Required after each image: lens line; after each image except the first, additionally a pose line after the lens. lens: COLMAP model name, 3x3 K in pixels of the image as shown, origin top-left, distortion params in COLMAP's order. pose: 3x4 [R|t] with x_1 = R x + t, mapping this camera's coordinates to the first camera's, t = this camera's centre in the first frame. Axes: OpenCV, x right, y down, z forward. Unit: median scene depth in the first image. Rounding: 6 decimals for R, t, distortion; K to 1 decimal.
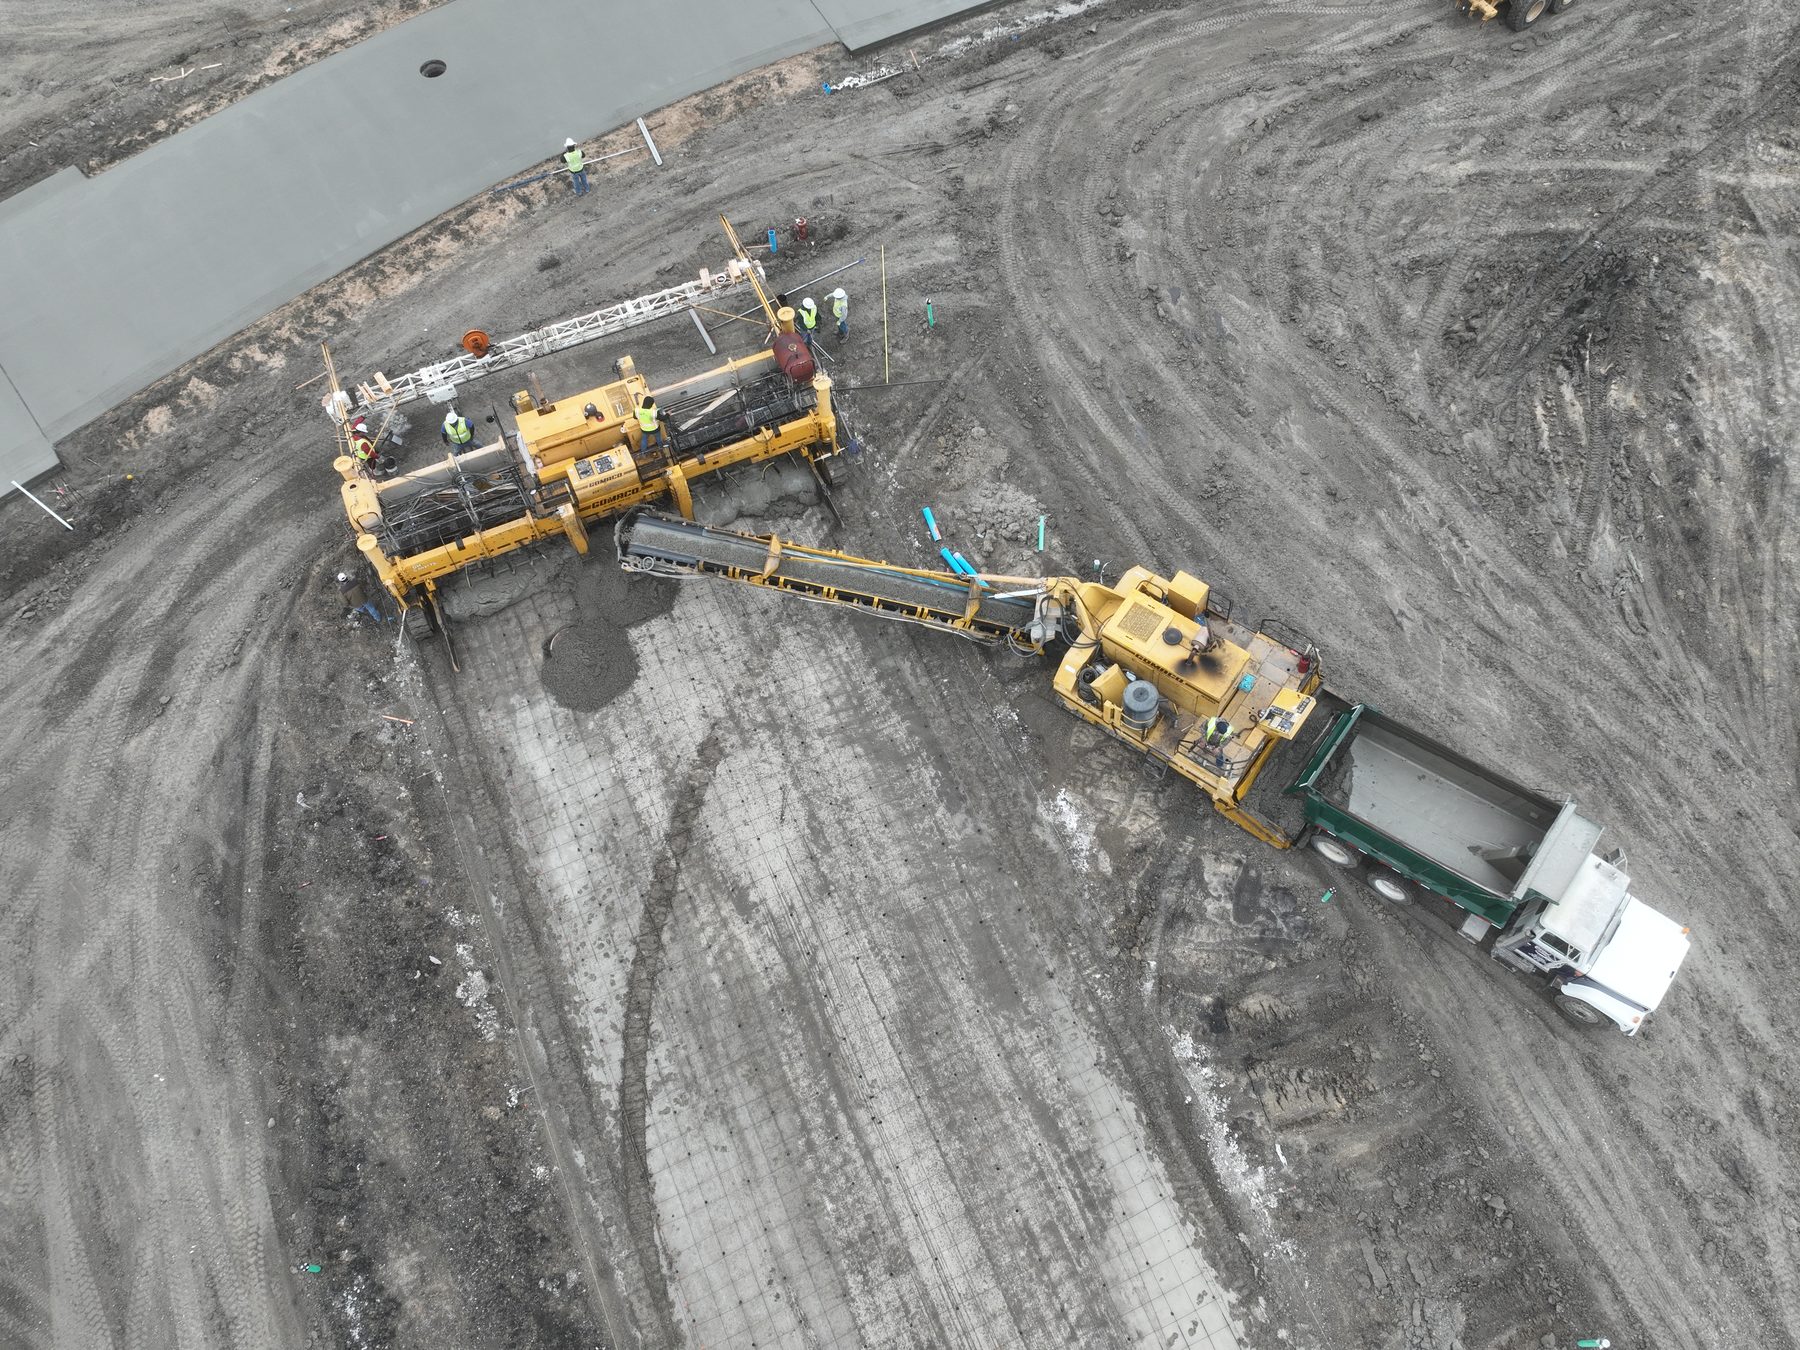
lens RADIAL K [[1275.5, 0, 900.0], [0, 1275.5, 675.0], [0, 0, 1]] dist [0.000652, 0.012830]
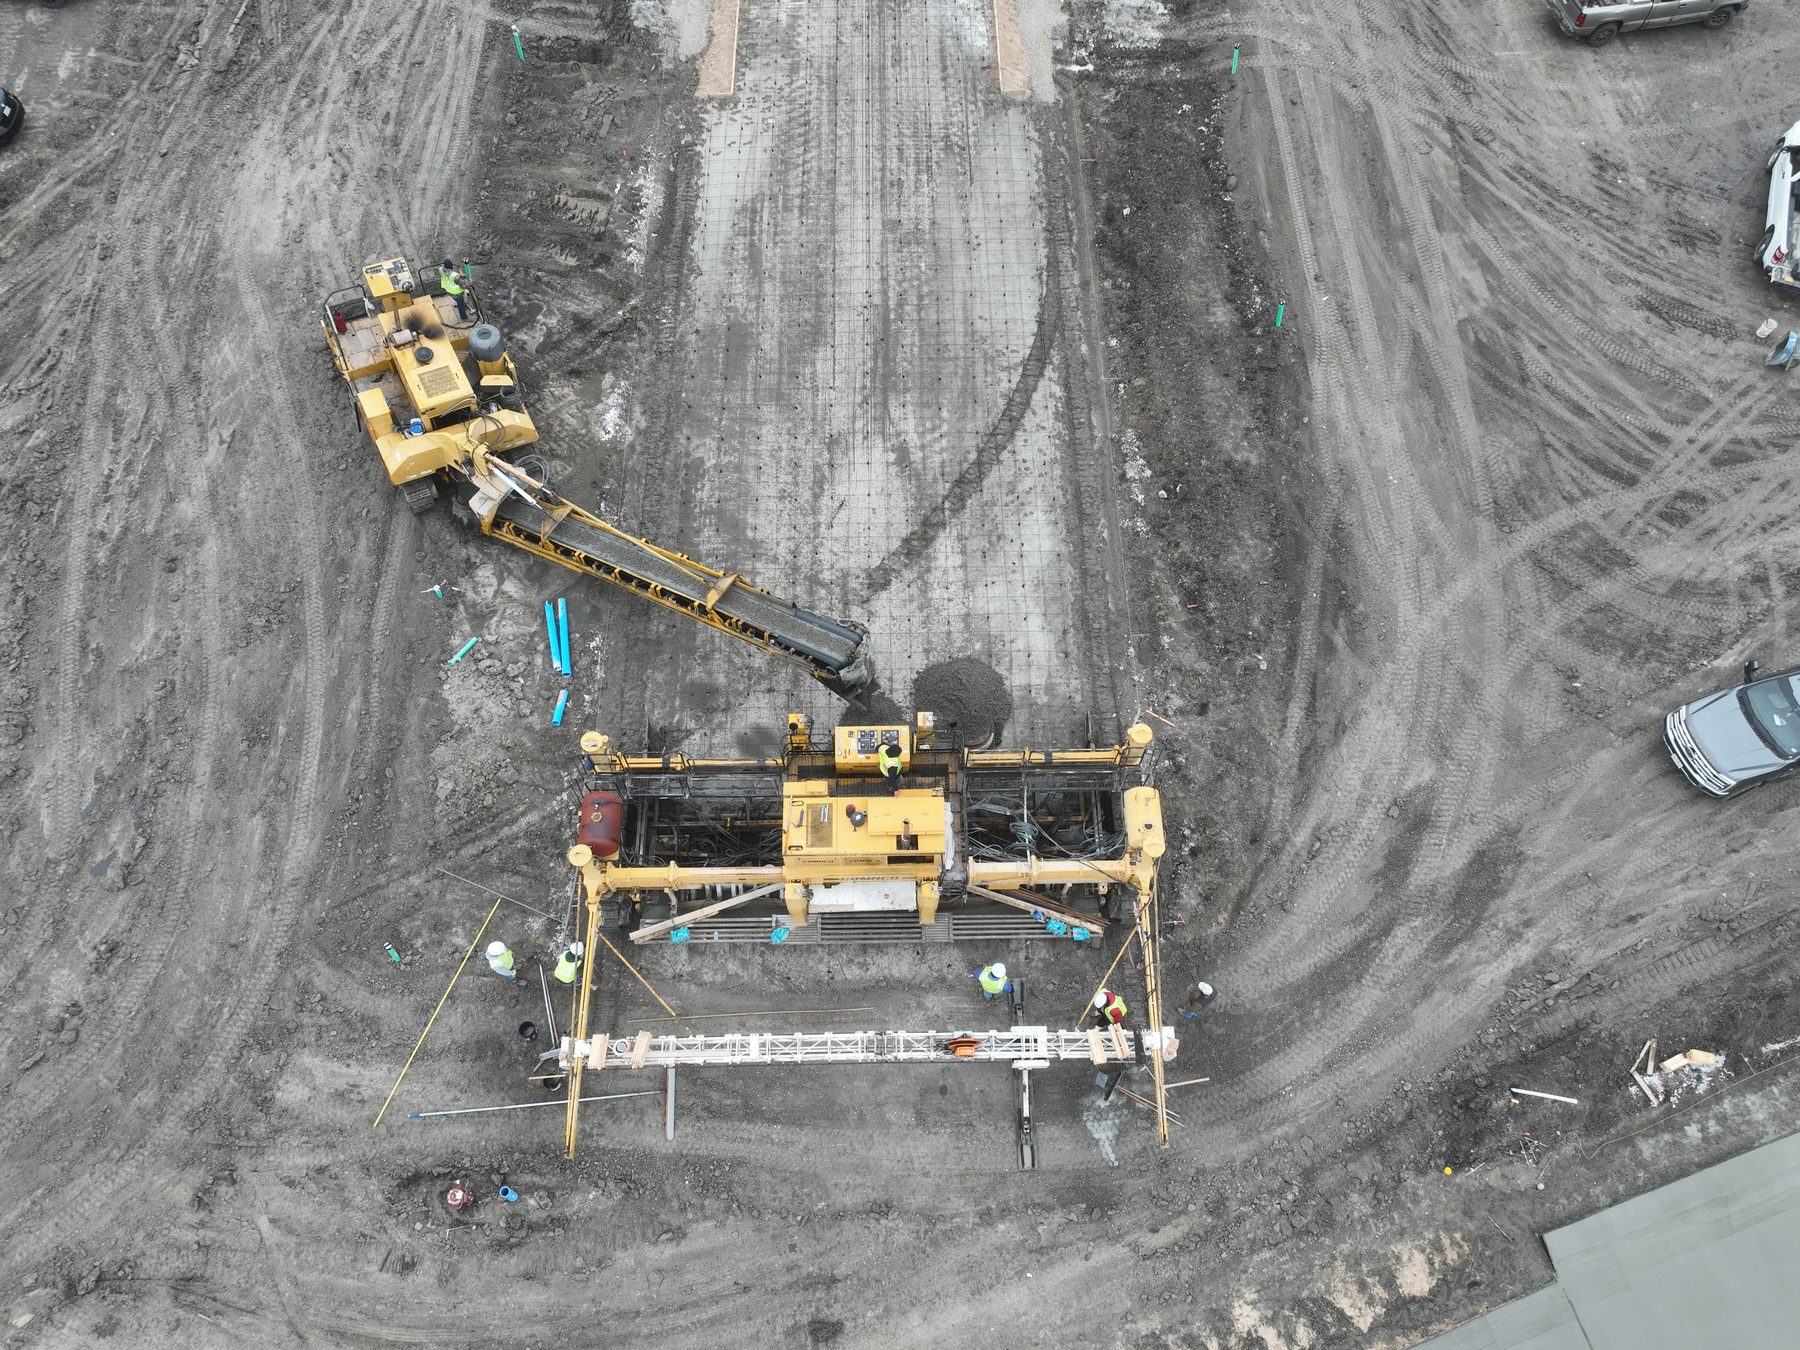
lens RADIAL K [[1275.5, 0, 900.0], [0, 1275.5, 675.0], [0, 0, 1]] dist [0.000652, 0.012830]
pose [[-0.917097, -0.356953, 0.177529, -0.386585], [0.357063, -0.537407, 0.764002, -0.789397], [-0.177308, 0.764054, 0.620310, 0.423435]]
